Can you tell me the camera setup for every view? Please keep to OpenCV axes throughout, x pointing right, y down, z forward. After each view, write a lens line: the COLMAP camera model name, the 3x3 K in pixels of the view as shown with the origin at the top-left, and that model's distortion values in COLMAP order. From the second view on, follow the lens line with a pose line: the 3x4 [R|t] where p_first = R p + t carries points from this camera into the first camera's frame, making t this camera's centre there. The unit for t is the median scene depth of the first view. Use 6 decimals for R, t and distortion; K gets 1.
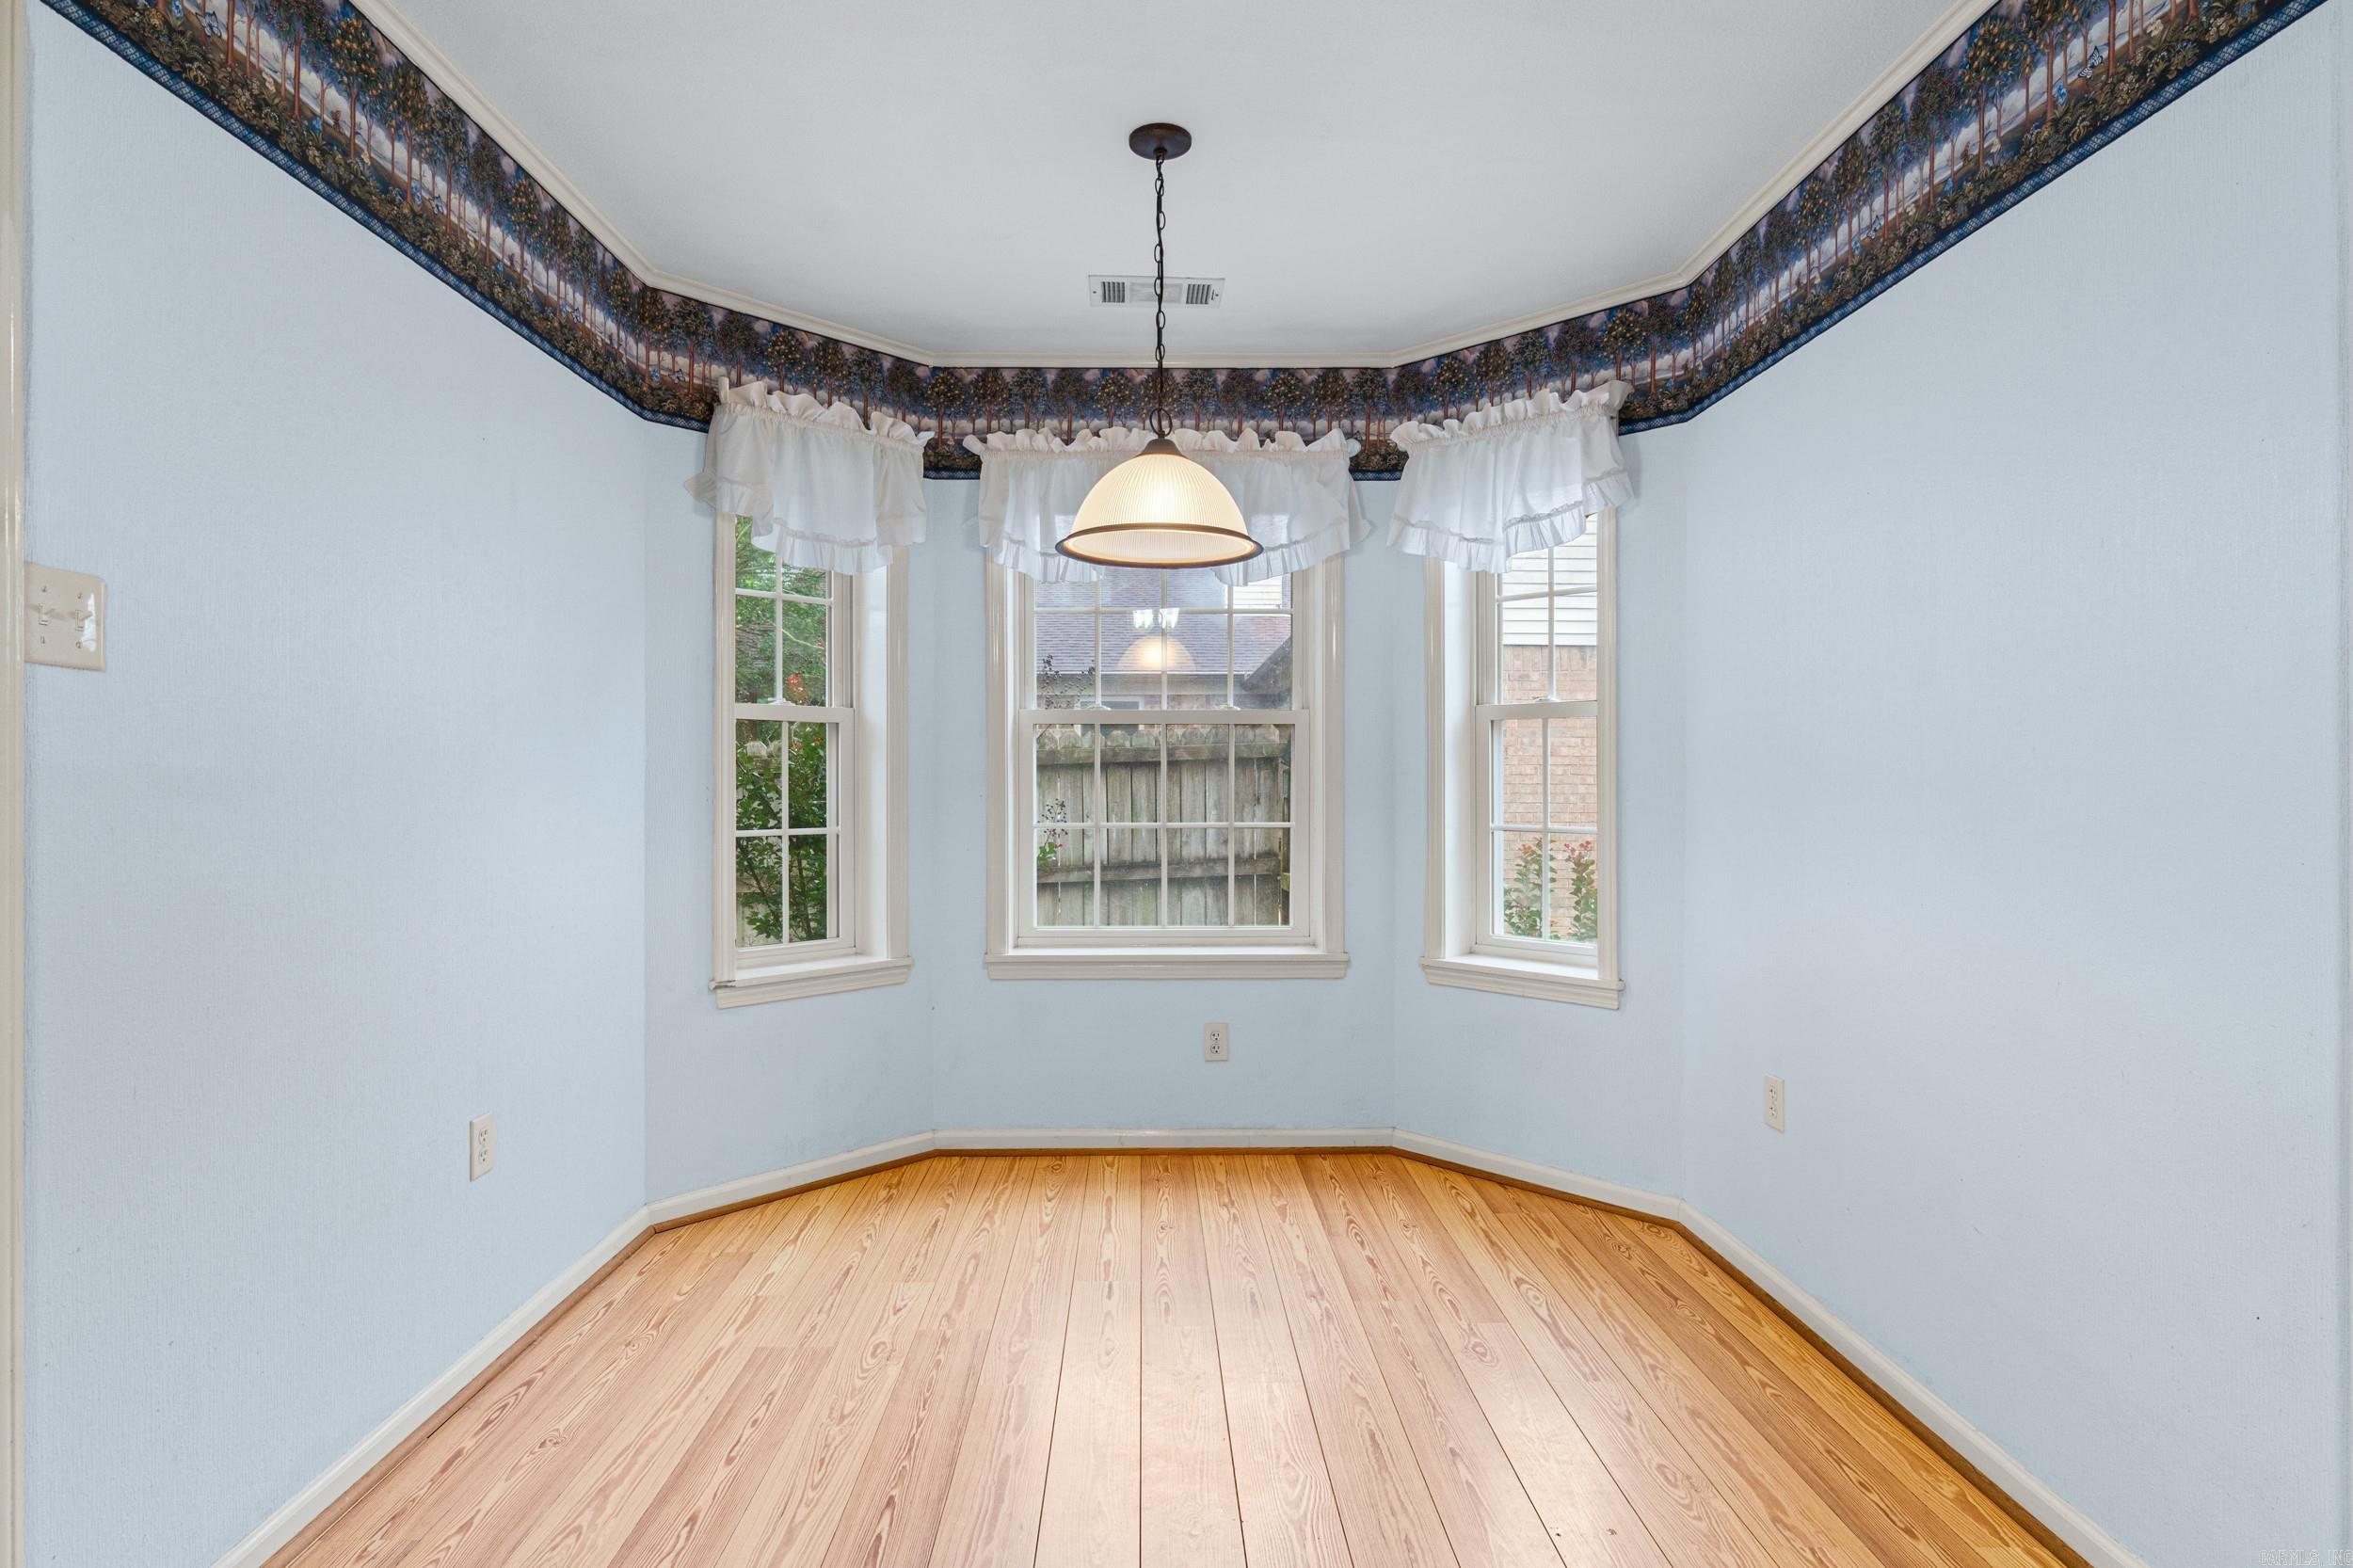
lens RADIAL K [[1199.3, 0, 1166.2], [0, 1199.3, 787.1], [0, 0, 1]] dist [-0.004766, 0.001148]
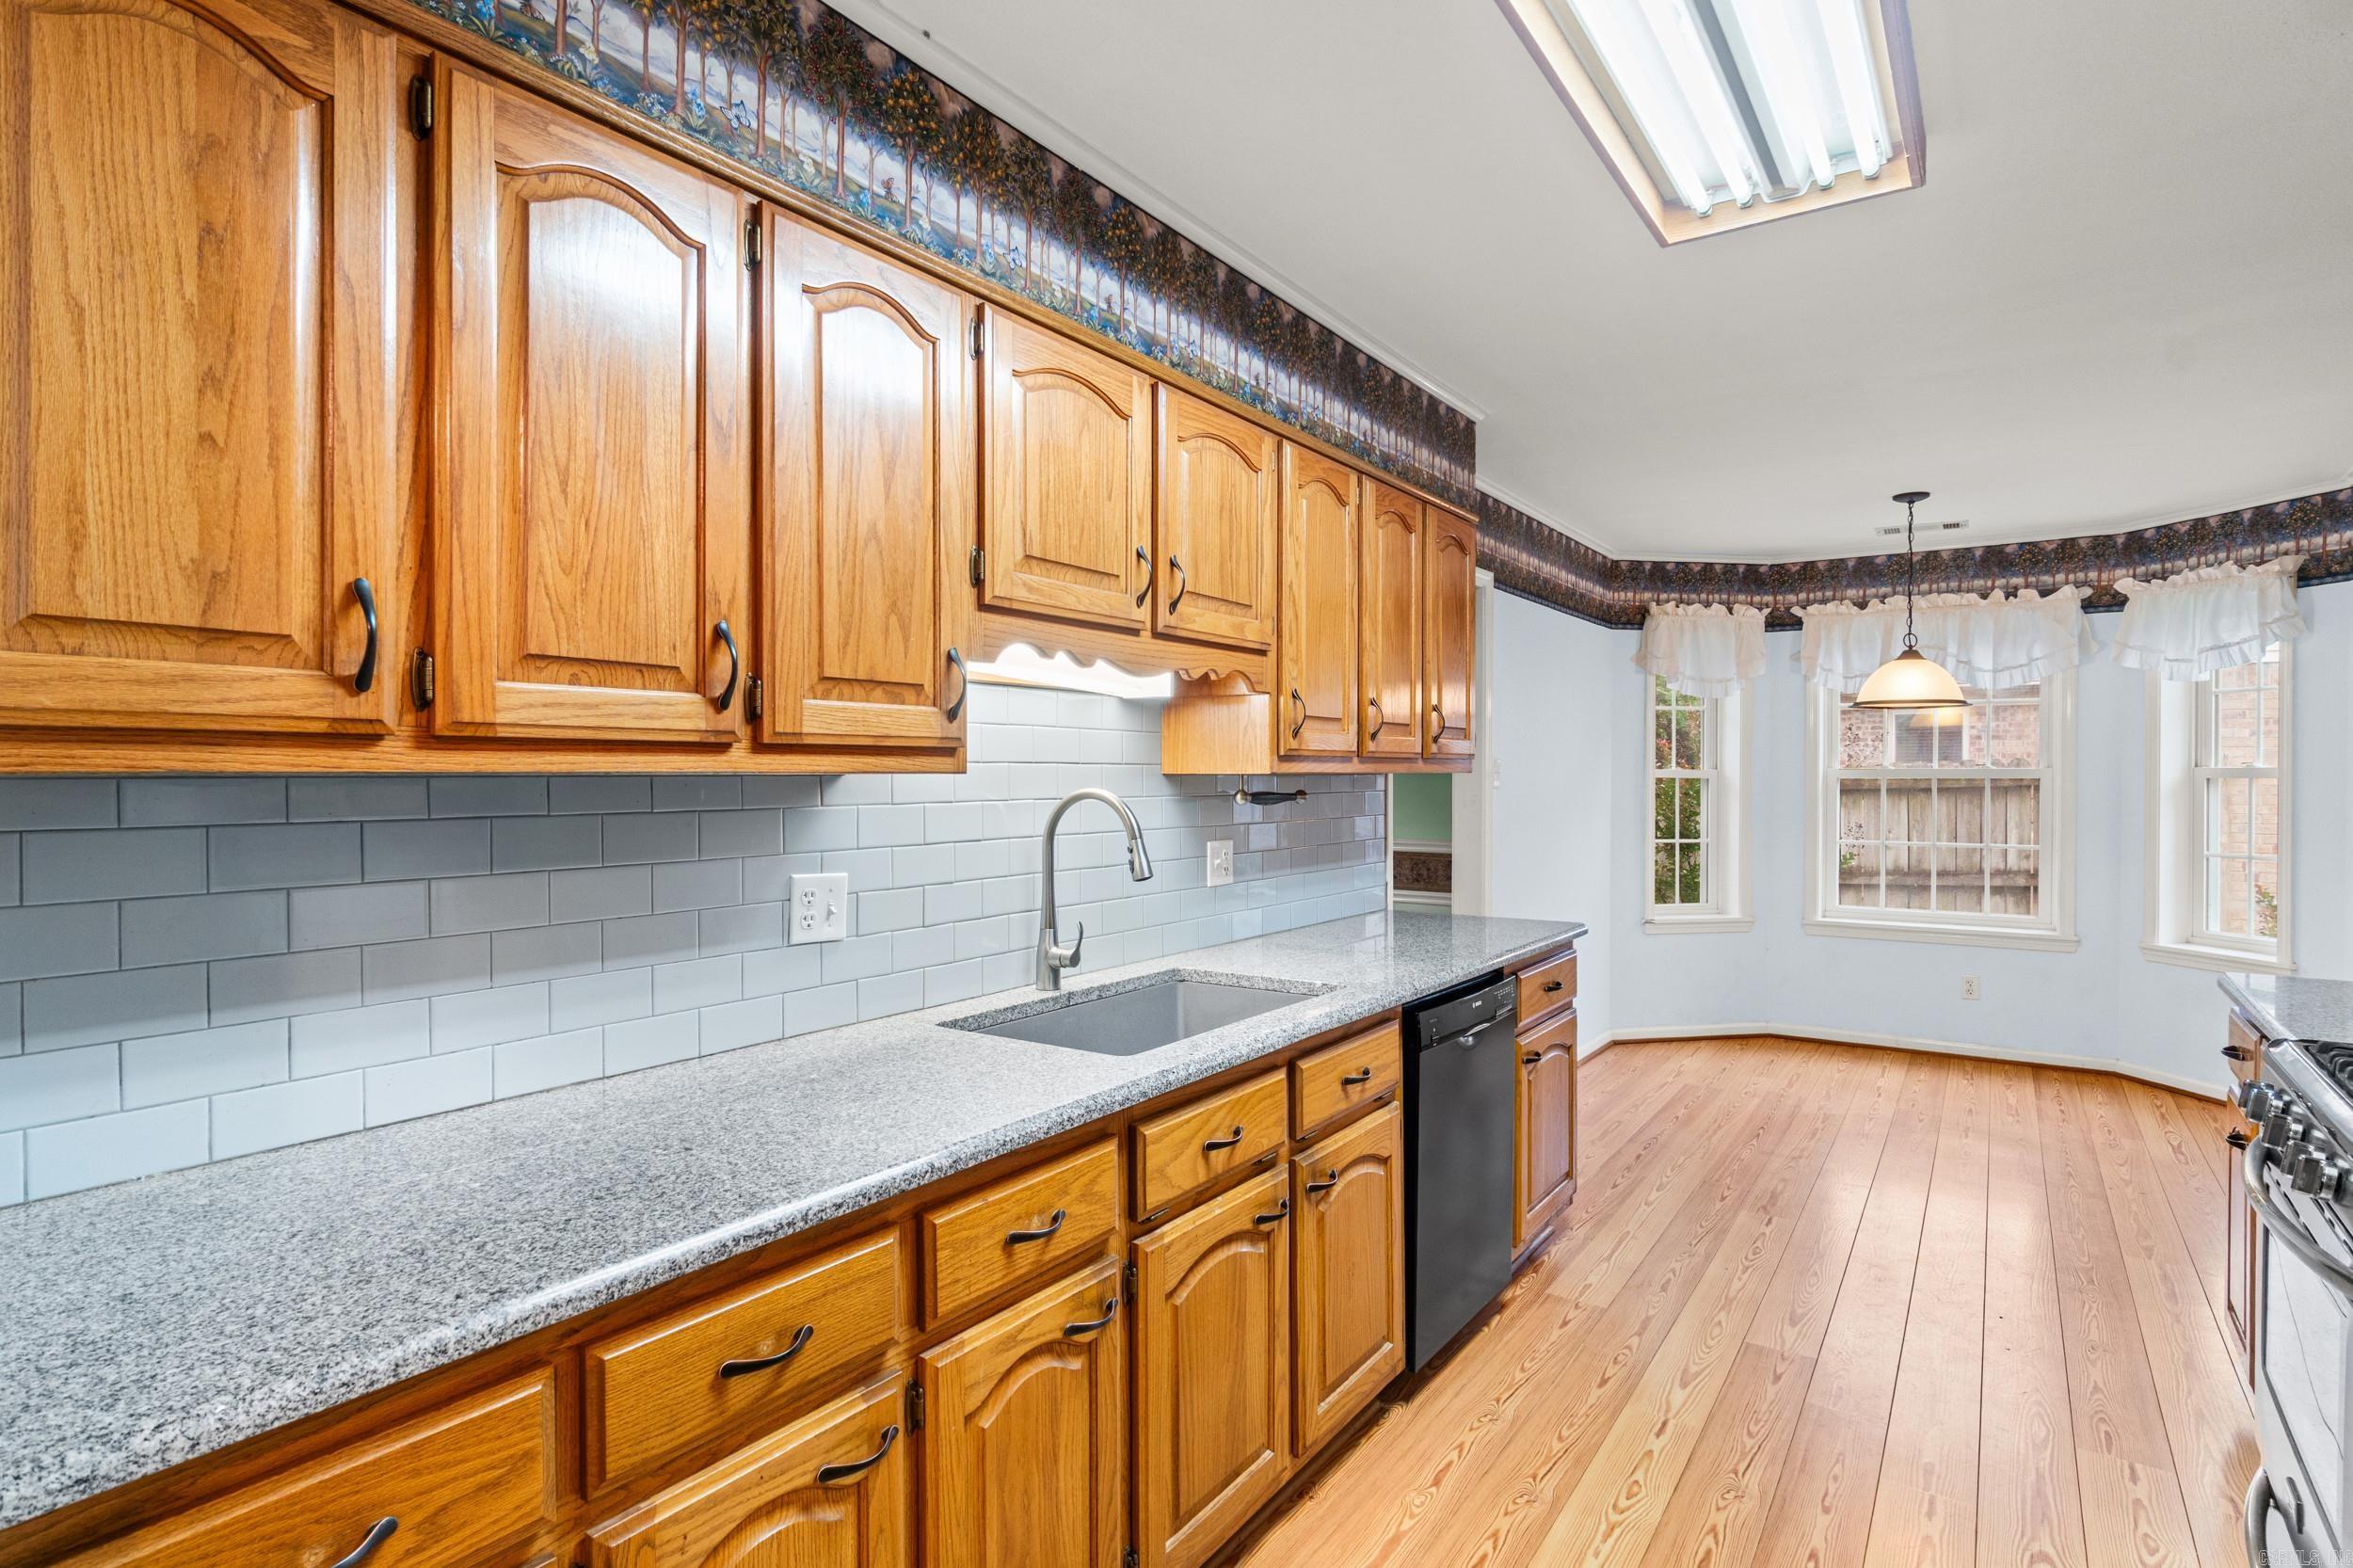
lens RADIAL K [[1199.3, 0, 1166.2], [0, 1199.3, 787.1], [0, 0, 1]] dist [-0.004766, 0.001148]
pose [[0.810876, 0.008830, -0.585152, 0.106193], [-0.006736, 0.999961, 0.005755, -0.047439], [0.585180, -0.000726, 0.810903, -0.881235]]
